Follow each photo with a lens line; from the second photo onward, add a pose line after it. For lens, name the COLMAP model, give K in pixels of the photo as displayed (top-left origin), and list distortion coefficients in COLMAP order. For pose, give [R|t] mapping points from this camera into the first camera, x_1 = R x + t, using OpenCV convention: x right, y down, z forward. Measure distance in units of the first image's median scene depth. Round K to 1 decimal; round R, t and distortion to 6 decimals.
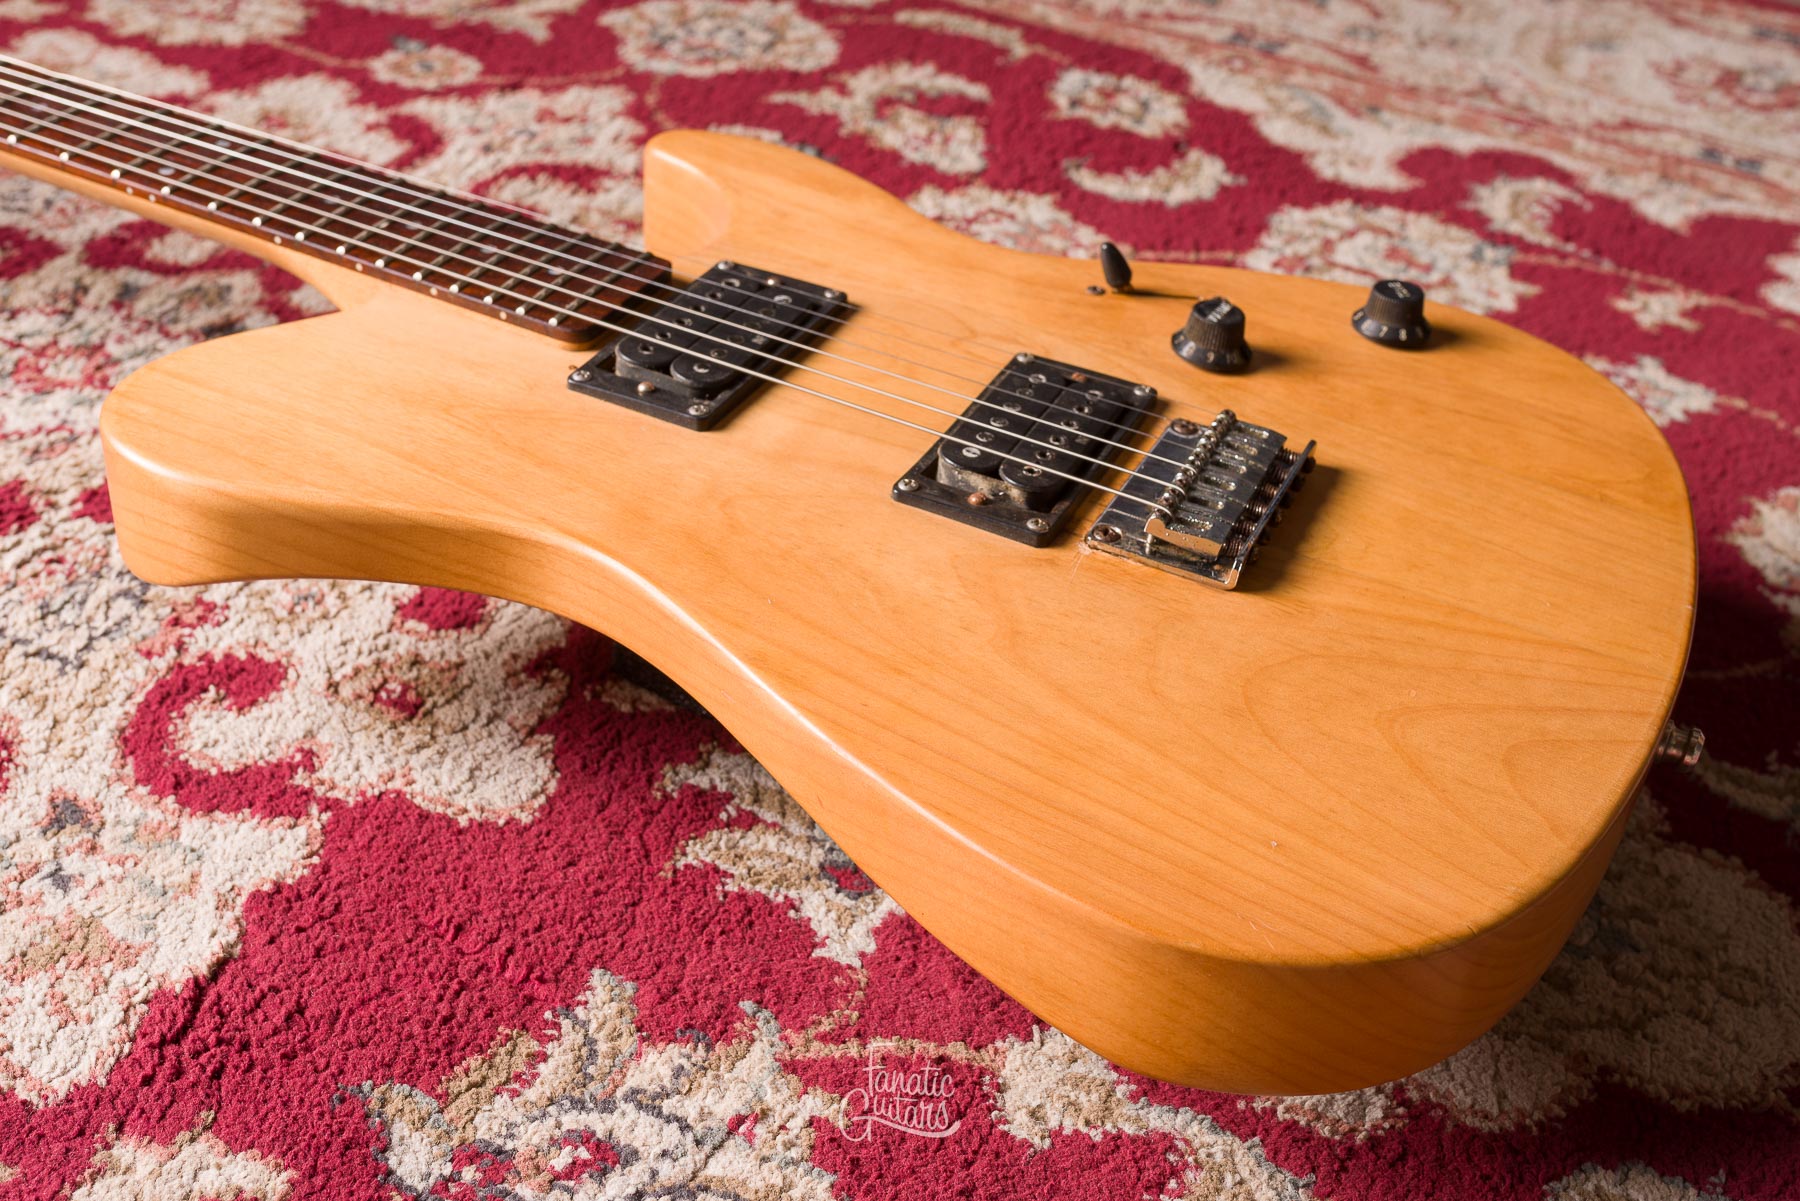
lens RADIAL K [[2026.8, 0, 914.9], [0, 2026.8, 605.9], [0, 0, 1]] dist [-0.001427, 0.005598]
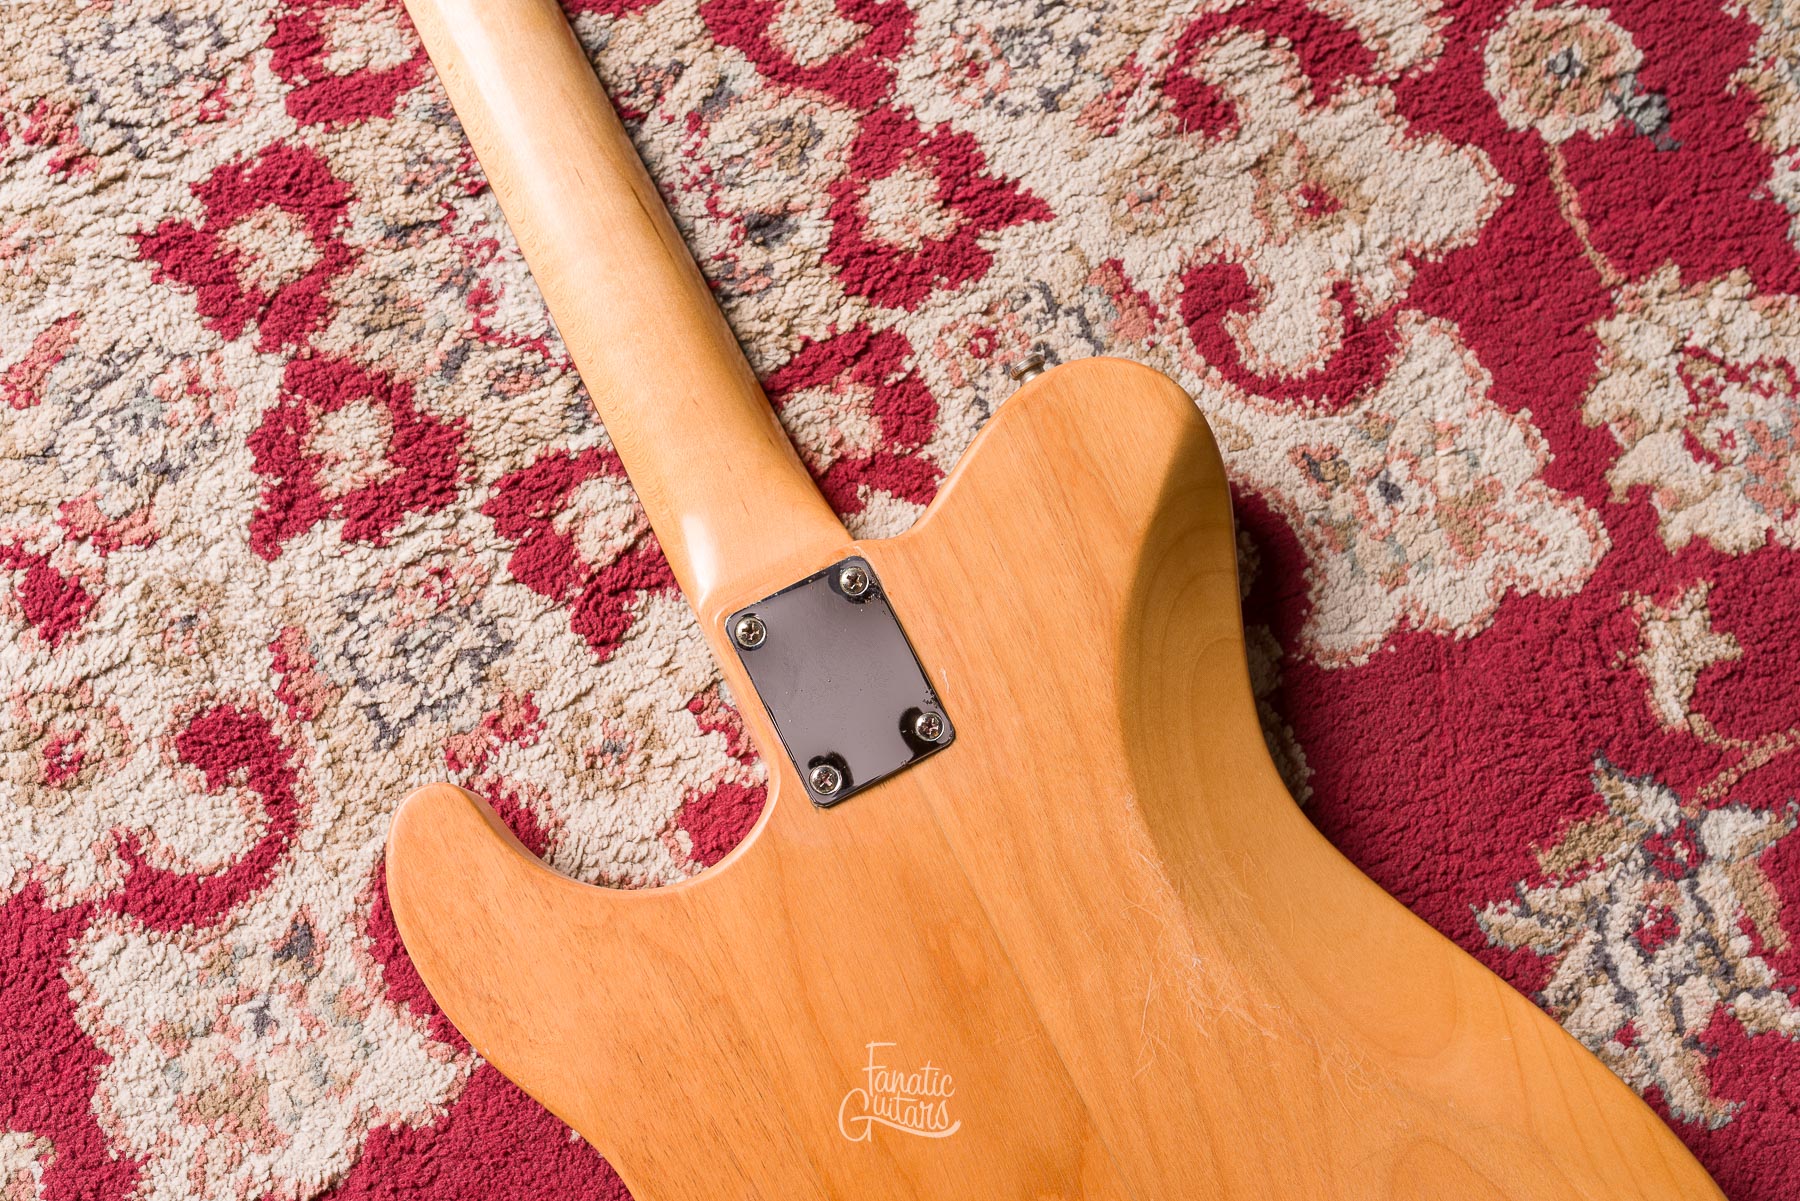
lens RADIAL K [[1733.8, 0, 906.2], [0, 1733.8, 595.4], [0, 0, 1]] dist [0.002152, -0.003689]
pose [[0.785407, 0.598581, -0.157595, -0.105991], [-0.333766, 0.623969, 0.706585, -0.810124], [0.521283, -0.502357, 0.689856, 0.579987]]
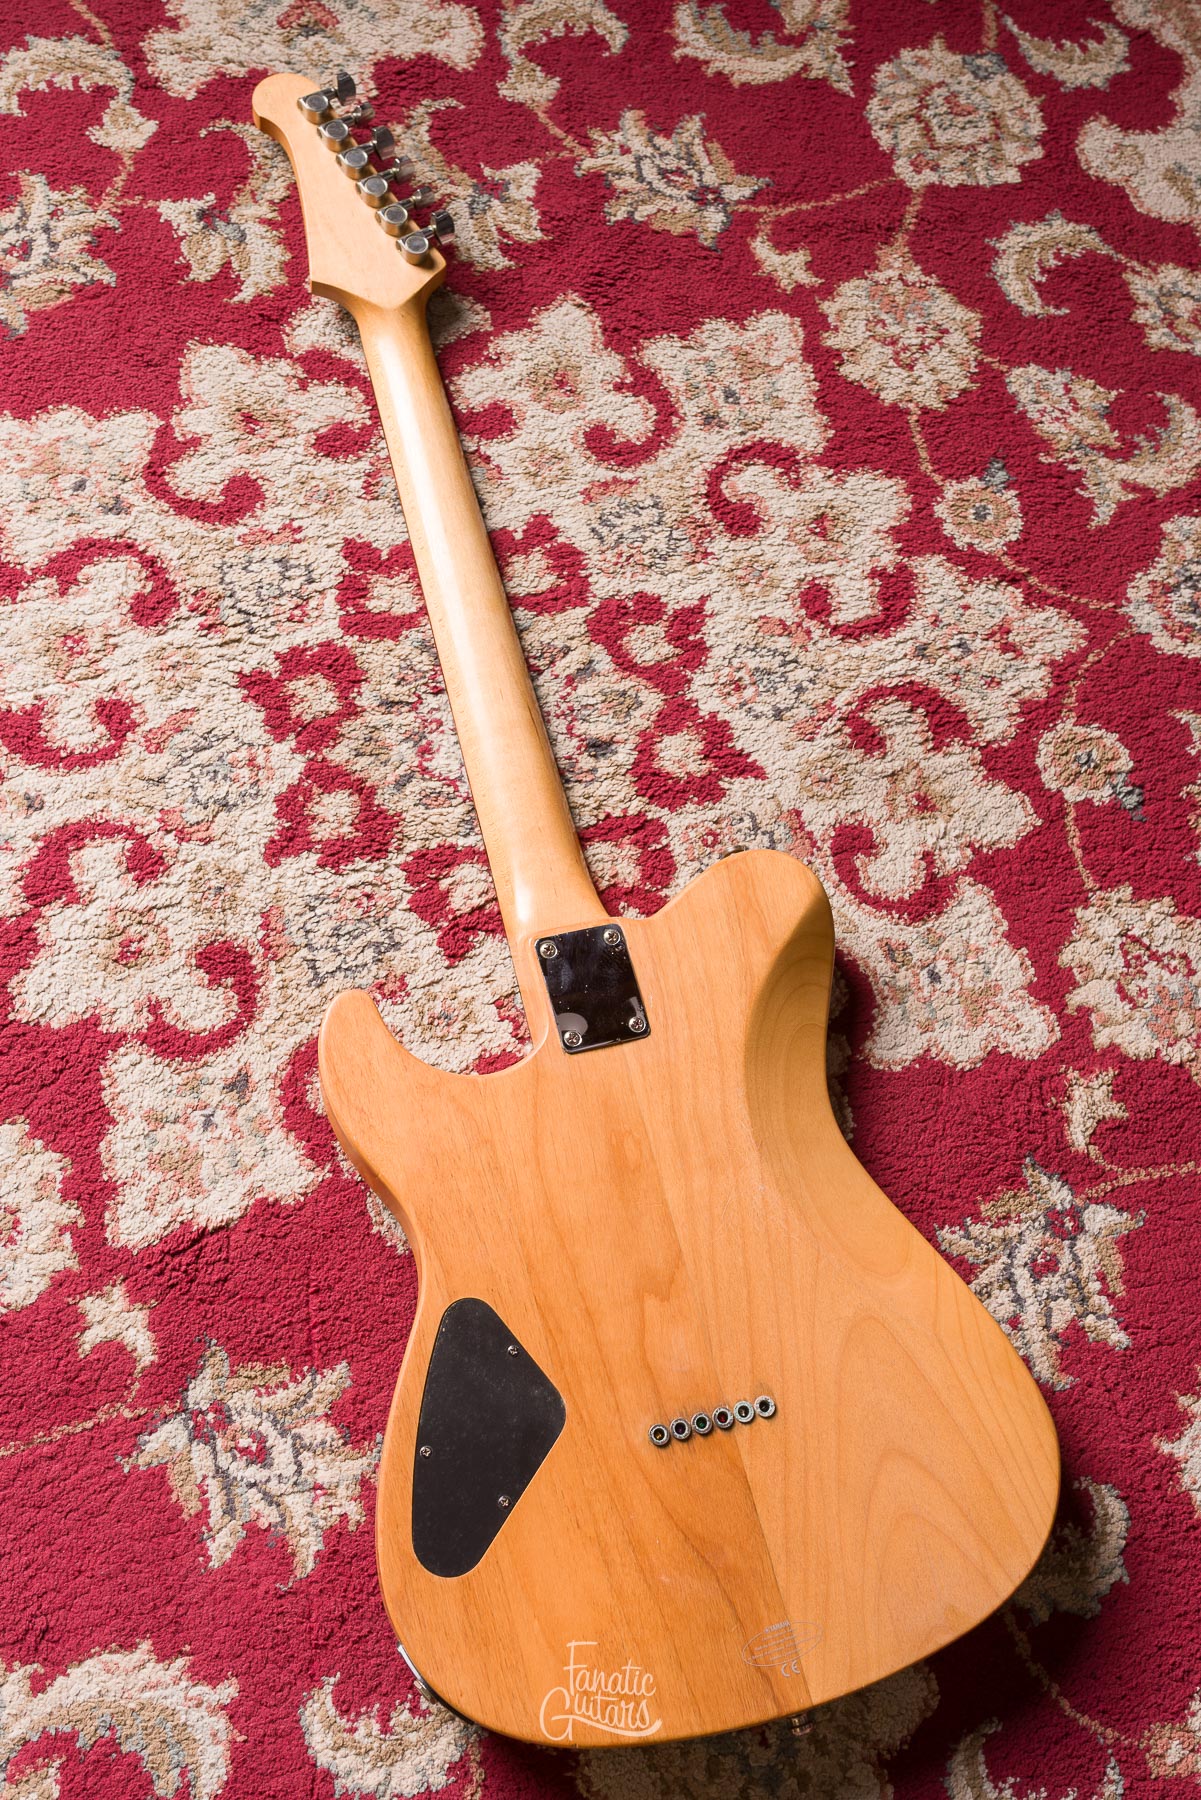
lens RADIAL K [[1874.4, 0, 605.1], [0, 1874.4, 889.0], [0, 0, 1]] dist [0.000802, 0.001336]
pose [[0.644488, 0.702364, -0.302190, 0.210198], [-0.473119, 0.676796, 0.564009, -1.161295], [0.600661, -0.220525, 0.768489, -0.120720]]
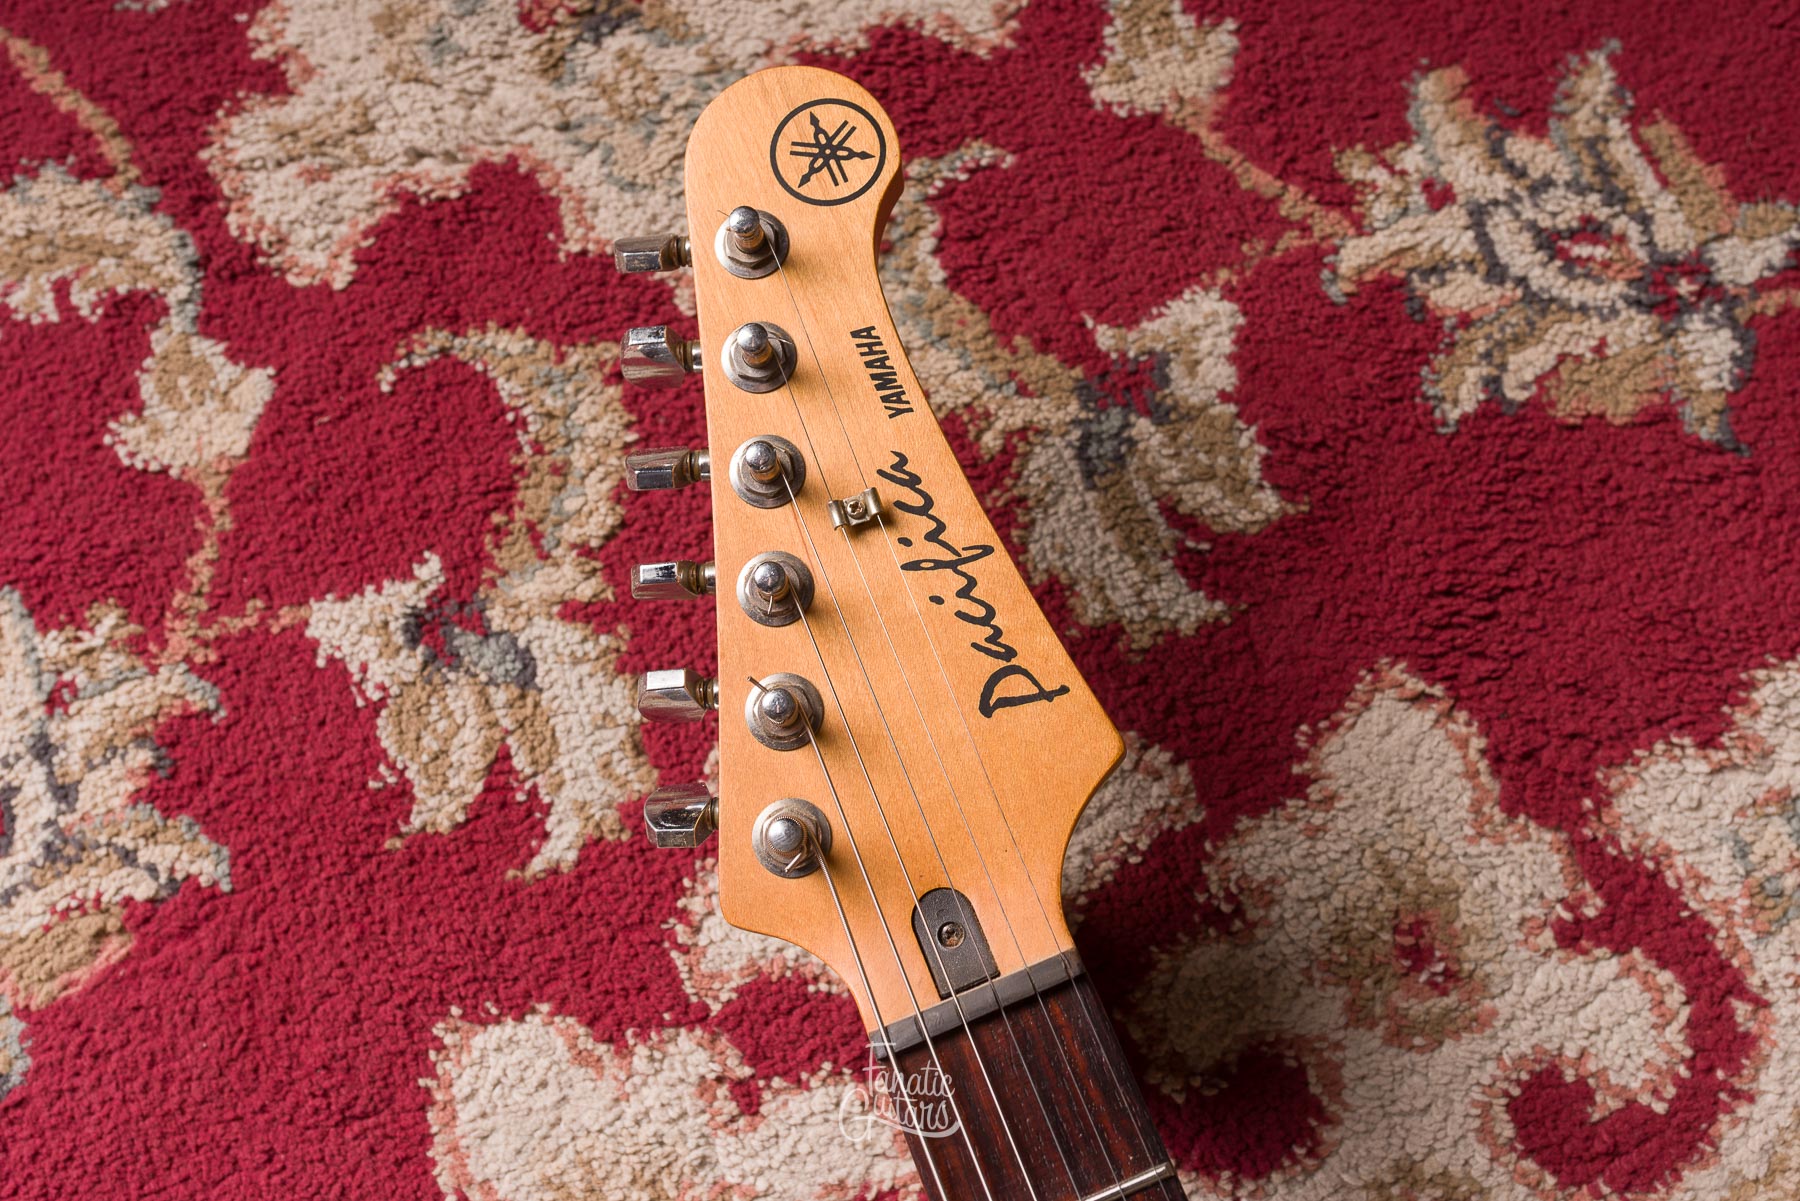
lens RADIAL K [[1815.0, 0, 902.3], [0, 1815.0, 569.8], [0, 0, 1]] dist [0.001083, 0.007102]
pose [[0.719788, 0.635109, -0.280253, -0.872773], [-0.305058, 0.652024, 0.694121, -0.909885], [0.623574, -0.414127, 0.663064, 0.990929]]
